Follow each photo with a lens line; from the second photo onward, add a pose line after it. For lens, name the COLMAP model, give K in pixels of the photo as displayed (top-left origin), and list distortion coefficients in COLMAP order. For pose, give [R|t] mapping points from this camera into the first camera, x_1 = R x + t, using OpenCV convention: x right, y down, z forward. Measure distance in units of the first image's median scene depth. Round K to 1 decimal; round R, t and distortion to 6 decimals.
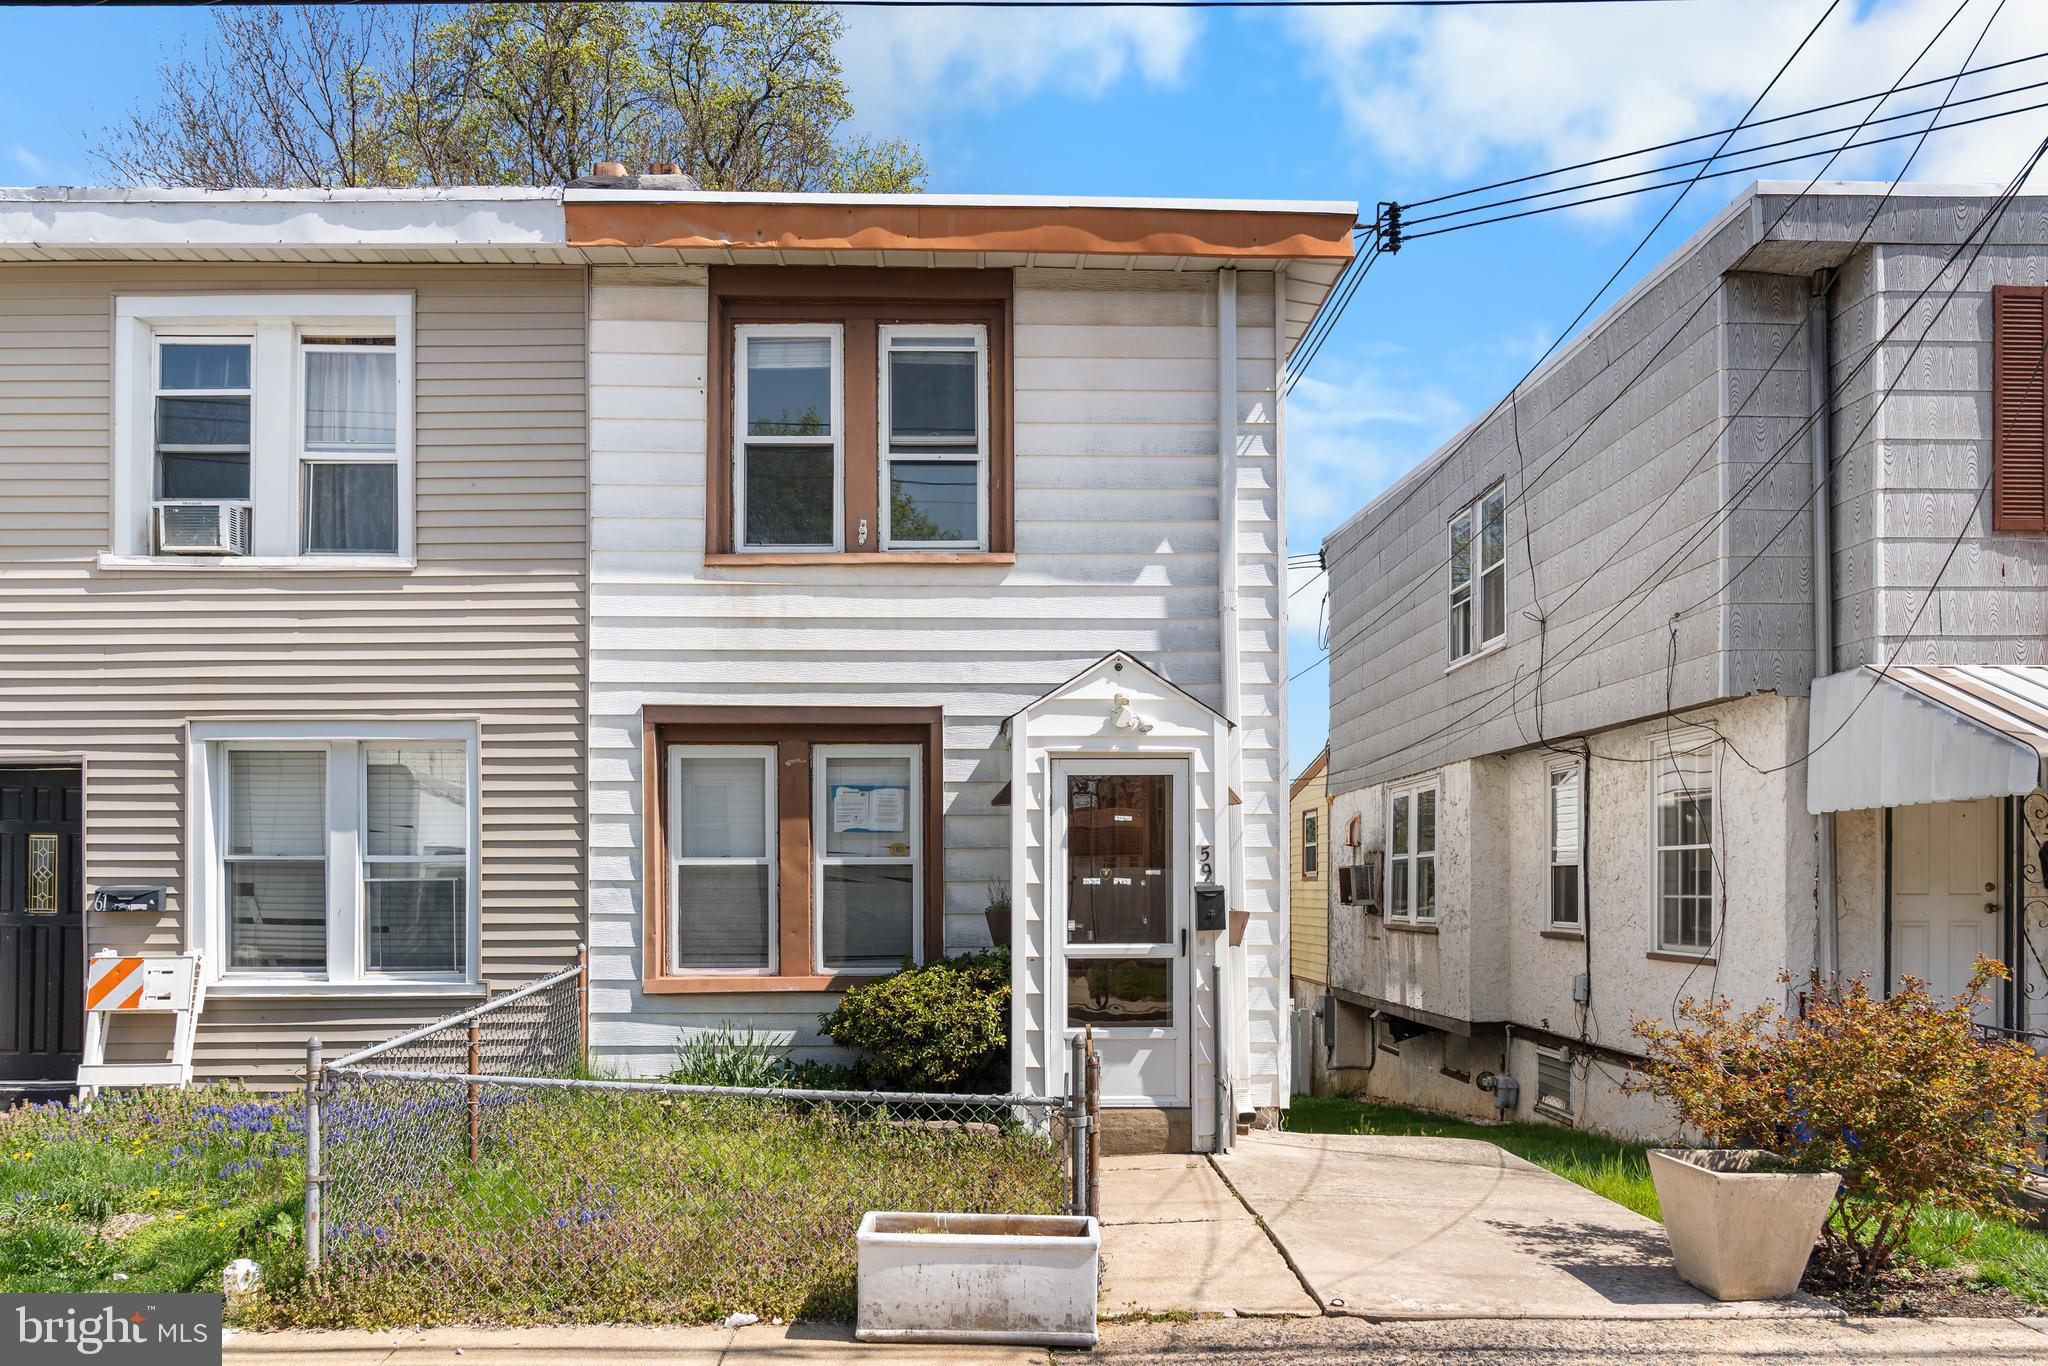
lens RADIAL K [[1365.7, 0, 1025.6], [0, 1365.7, 632.1], [0, 0, 1]] dist [-0.015850, 0.000026]
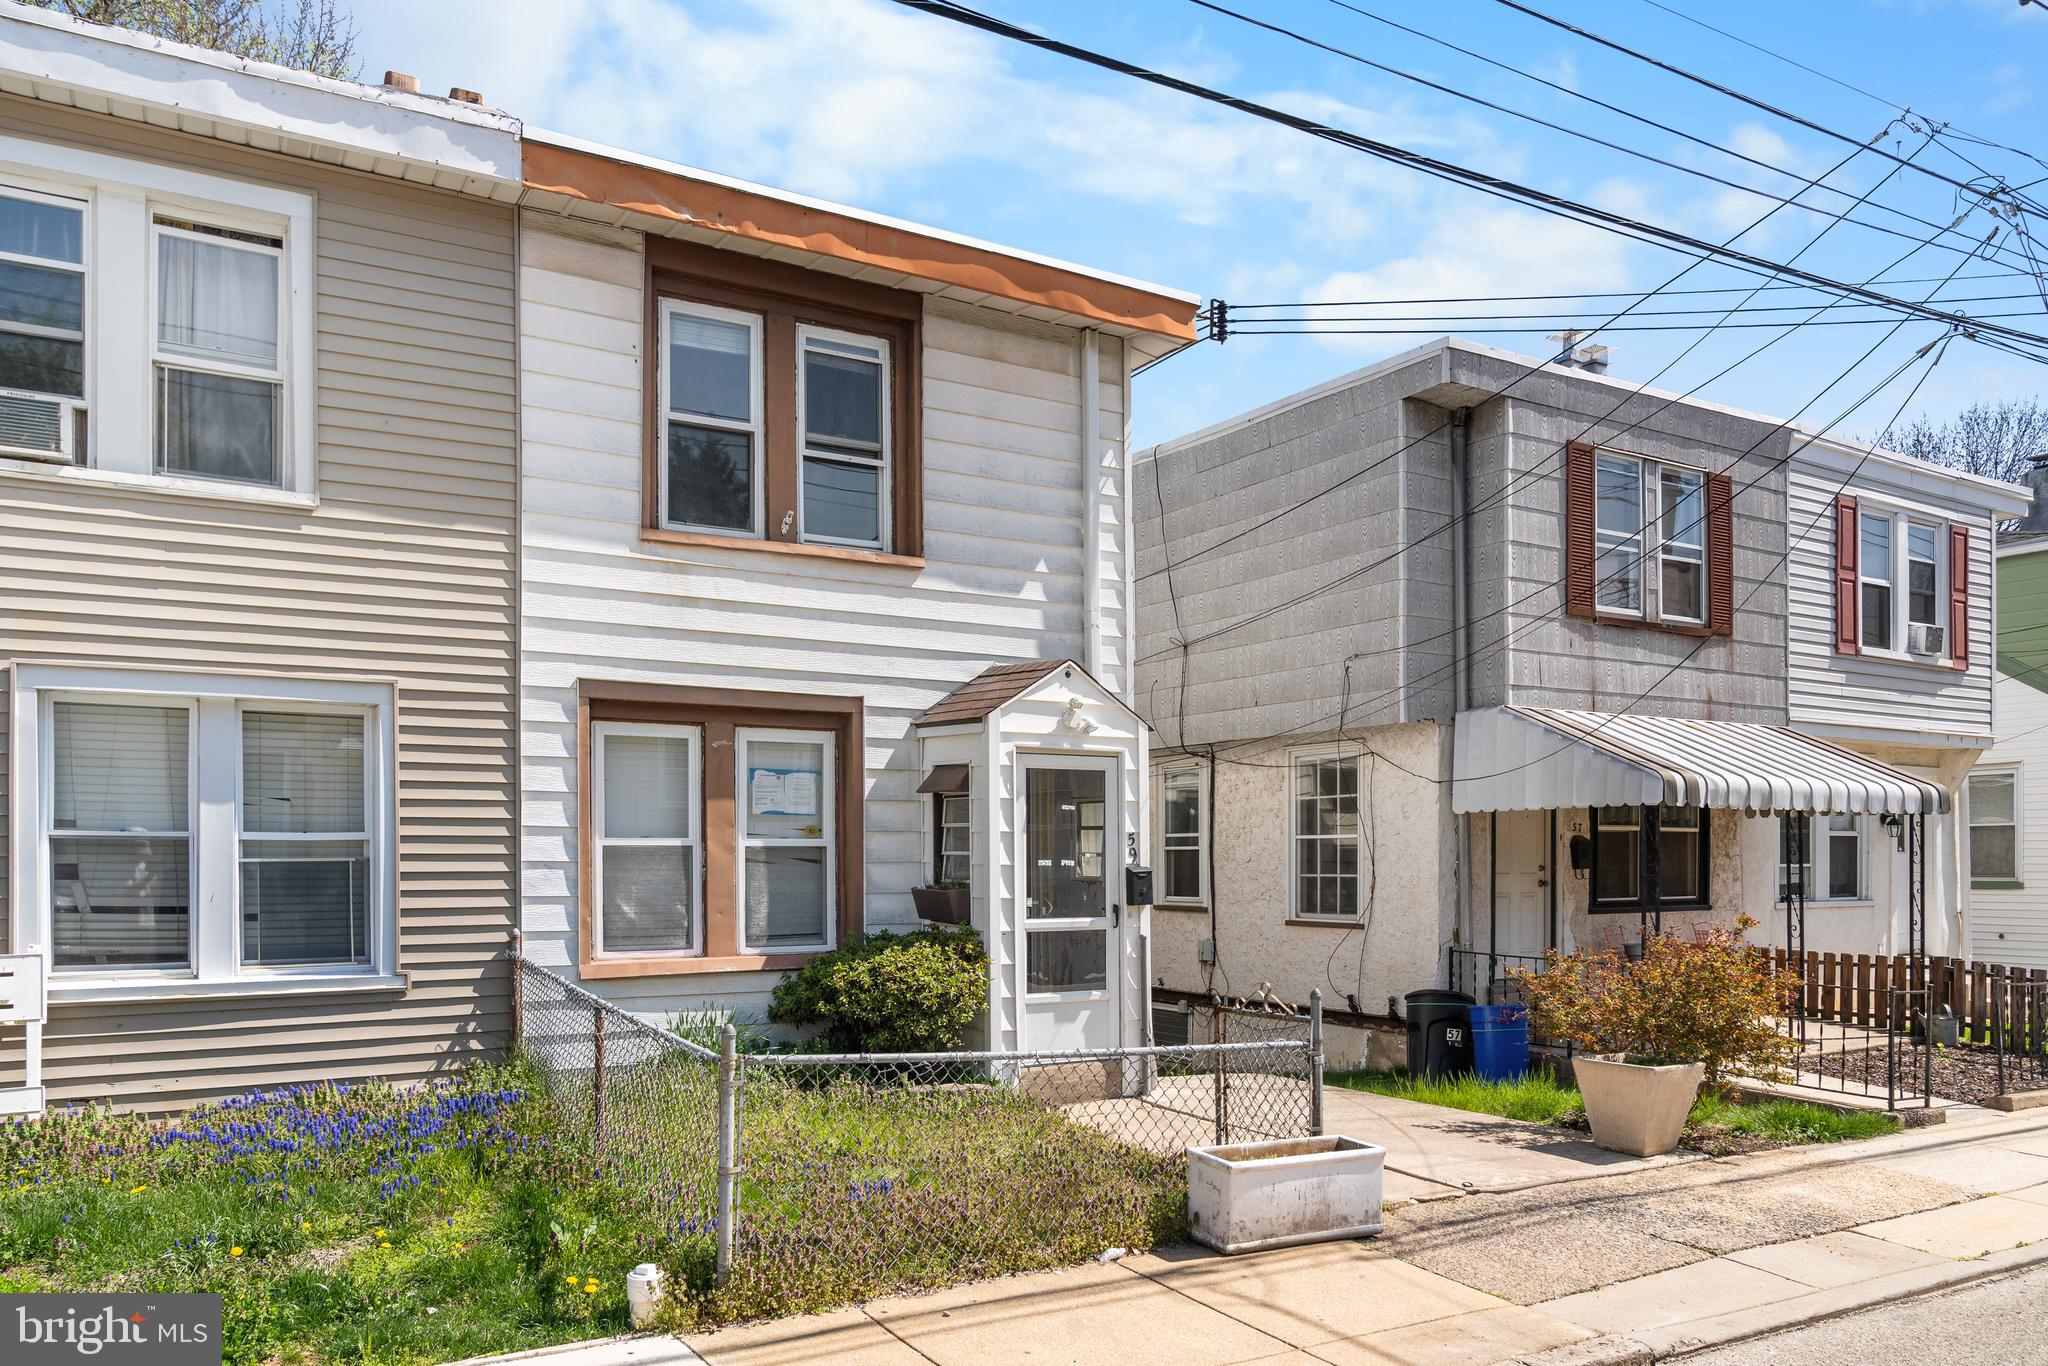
lens RADIAL K [[1374.1, 0, 875.7], [0, 1374.1, 593.9], [0, 0, 1]] dist [-0.015171, -0.002826]
pose [[0.892914, 0.087583, 0.441627, -0.522485], [-0.082961, 0.996107, -0.029809, 0.005655], [-0.442519, -0.010021, 0.896703, 0.040999]]
